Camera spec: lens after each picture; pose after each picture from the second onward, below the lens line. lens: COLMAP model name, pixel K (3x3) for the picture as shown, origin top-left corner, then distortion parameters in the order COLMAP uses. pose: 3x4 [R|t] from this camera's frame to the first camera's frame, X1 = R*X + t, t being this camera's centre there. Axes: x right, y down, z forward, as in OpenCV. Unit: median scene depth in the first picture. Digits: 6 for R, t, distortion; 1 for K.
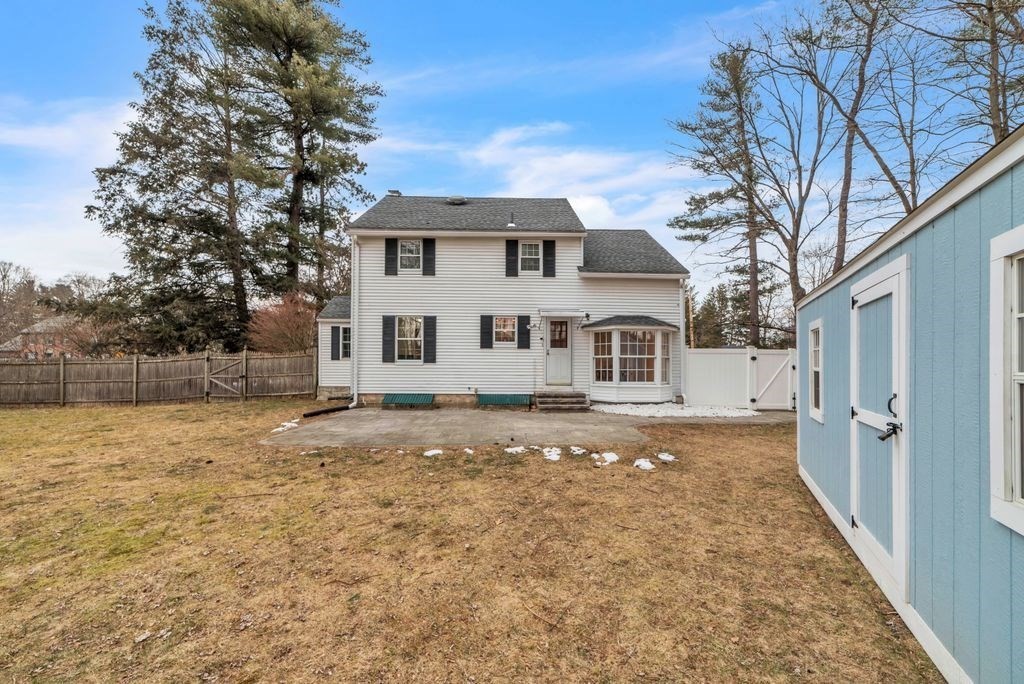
lens RADIAL K [[402.4, 0, 509.7], [0, 402.4, 366.3], [0, 0, 1]] dist [-0.000350, 0.000001]
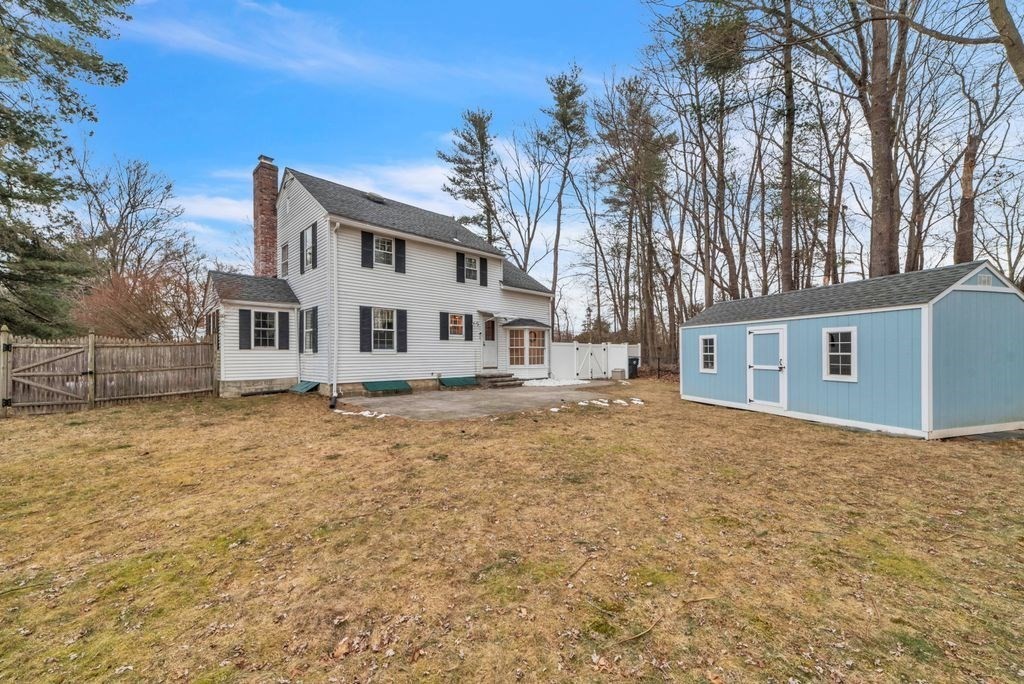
lens RADIAL K [[397.1, 0, 510.9], [0, 397.1, 353.8], [0, 0, 1]] dist [0.000407, 0.000224]
pose [[0.724402, -0.005972, 0.689352, -0.729341], [0.008580, 0.999963, -0.000353, -0.000987], [-0.689324, 0.006171, 0.724427, 0.006606]]
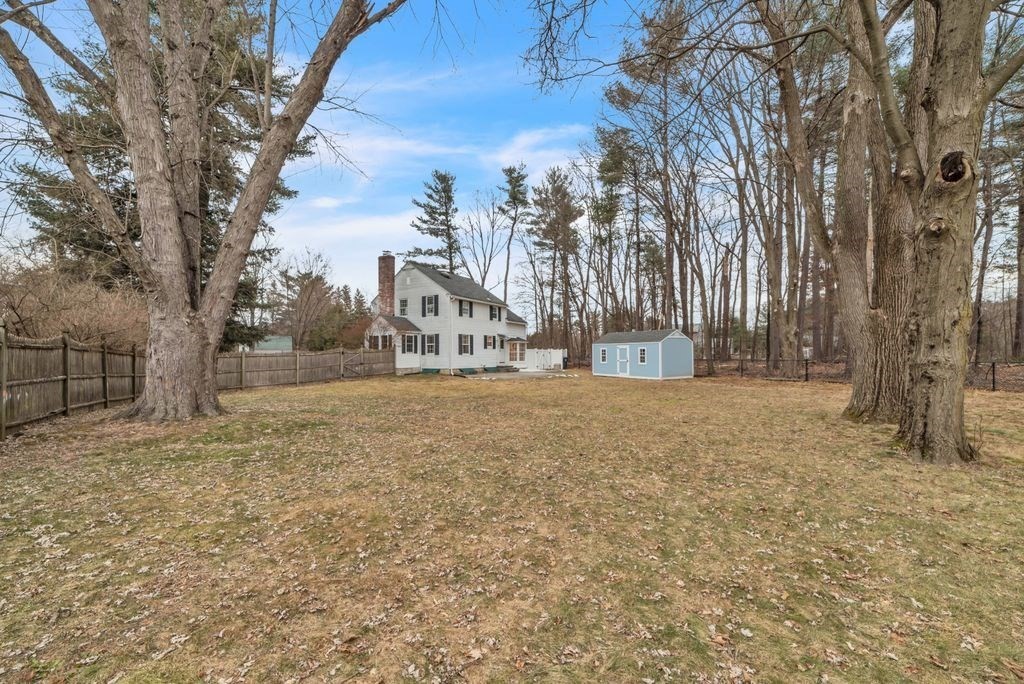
lens RADIAL K [[397.1, 0, 510.9], [0, 397.1, 353.8], [0, 0, 1]] dist [0.000407, 0.000224]
pose [[0.548089, -0.003508, 0.836412, -2.008916], [0.007214, 0.999974, -0.000533, -0.010833], [-0.836389, 0.006326, 0.548100, -0.464616]]
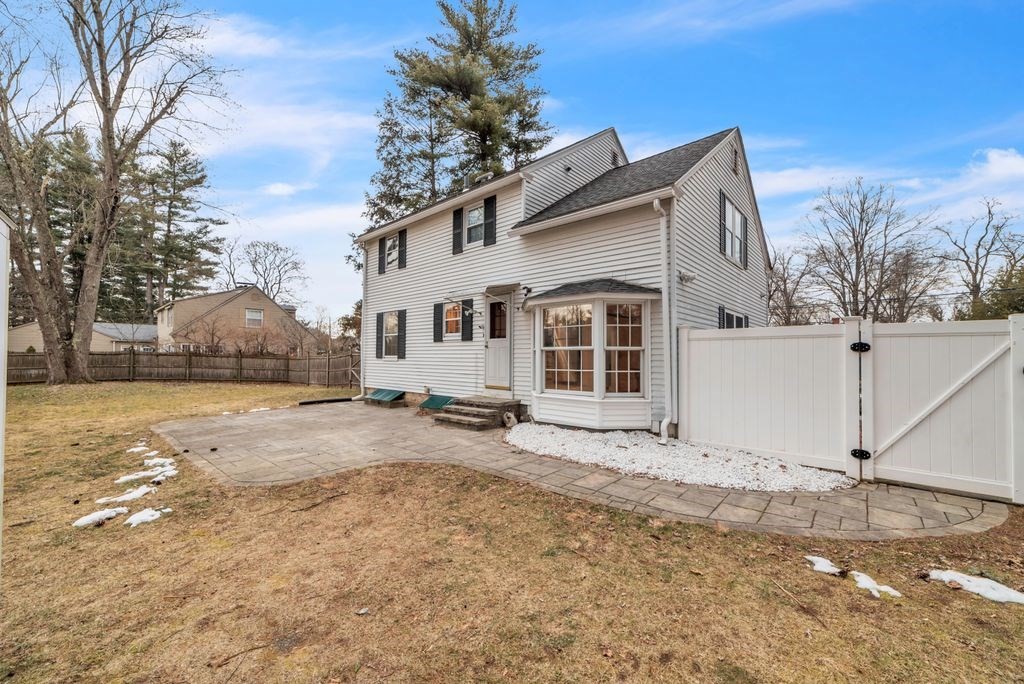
lens RADIAL K [[397.1, 0, 510.9], [0, 397.1, 353.8], [0, 0, 1]] dist [0.000407, 0.000224]
pose [[0.729964, -0.008506, -0.683433, 0.633874], [-0.005084, 0.999827, -0.017874, -0.005025], [0.683467, 0.016521, 0.729794, 0.487802]]
